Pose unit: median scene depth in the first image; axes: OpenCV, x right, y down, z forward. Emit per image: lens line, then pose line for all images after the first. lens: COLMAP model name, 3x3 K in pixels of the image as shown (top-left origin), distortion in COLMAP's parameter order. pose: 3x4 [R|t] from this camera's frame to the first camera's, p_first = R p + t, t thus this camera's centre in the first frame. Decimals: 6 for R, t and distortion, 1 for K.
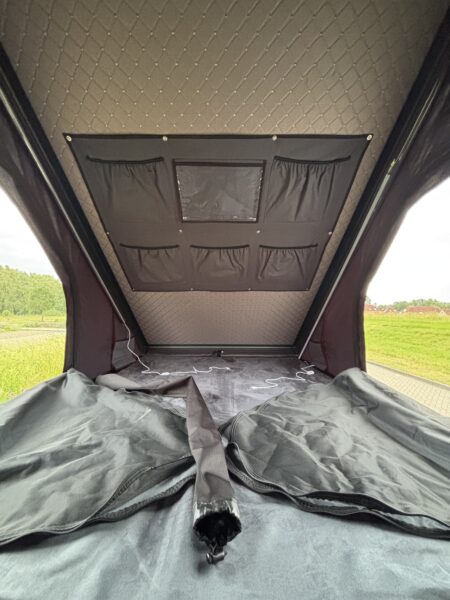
lens RADIAL K [[241.0, 0, 225.0], [0, 241.0, 300.0], [0, 0, 1]] dist [0.000081, 0.000022]
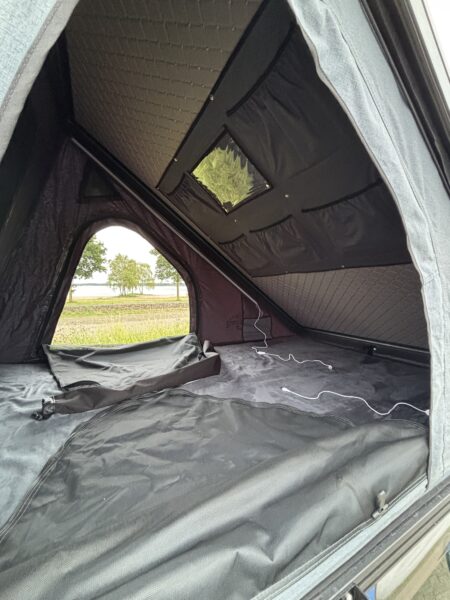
lens RADIAL K [[241.0, 0, 225.0], [0, 241.0, 300.0], [0, 0, 1]] dist [0.000081, 0.000022]
pose [[0.464289, 0.035495, -0.884972, 0.678915], [0.047288, 0.996778, 0.064788, -0.009689], [0.884421, -0.071929, 0.461114, 0.403680]]
